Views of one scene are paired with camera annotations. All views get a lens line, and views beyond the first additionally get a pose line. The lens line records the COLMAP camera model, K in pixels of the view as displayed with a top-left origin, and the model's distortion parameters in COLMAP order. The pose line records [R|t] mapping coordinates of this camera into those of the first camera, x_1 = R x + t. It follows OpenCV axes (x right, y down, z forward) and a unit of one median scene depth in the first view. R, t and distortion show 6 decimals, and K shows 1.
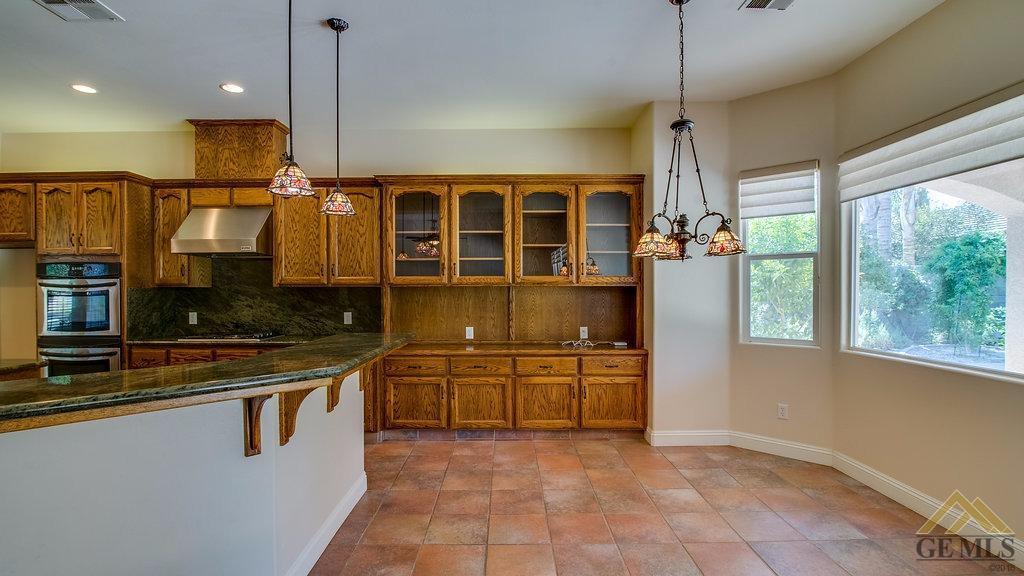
lens RADIAL K [[480.7, 0, 505.3], [0, 480.7, 292.9], [0, 0, 1]] dist [-0.017142, 0.000083]
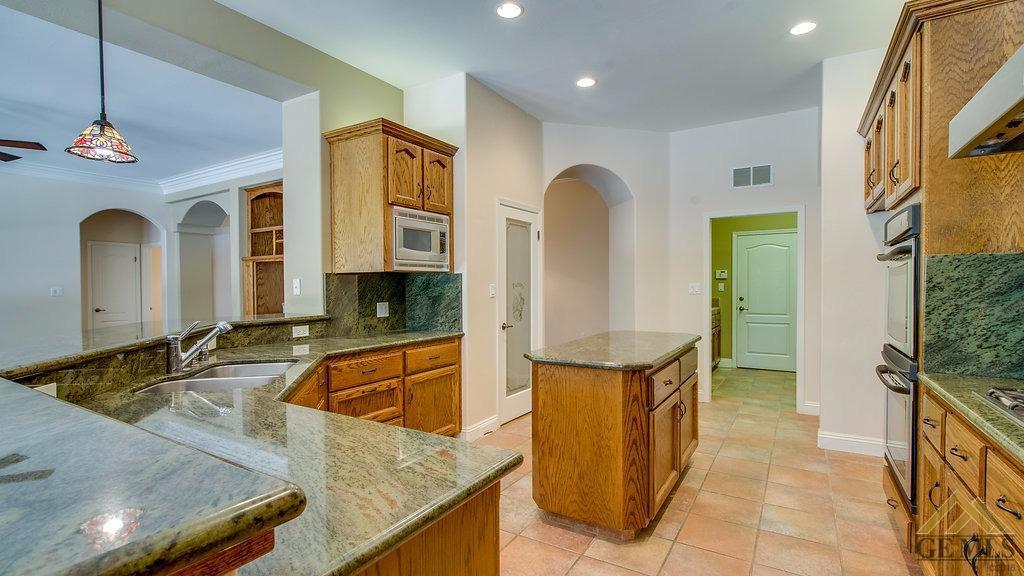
lens RADIAL K [[472.9, 0, 508.9], [0, 472.9, 295.5], [0, 0, 1]] dist [0.001766, 0.000348]
pose [[-0.522898, 0.024697, -0.852037, -0.186067], [-0.000402, 0.999573, 0.029221, 0.013627], [0.852395, 0.015622, -0.522665, 0.865580]]
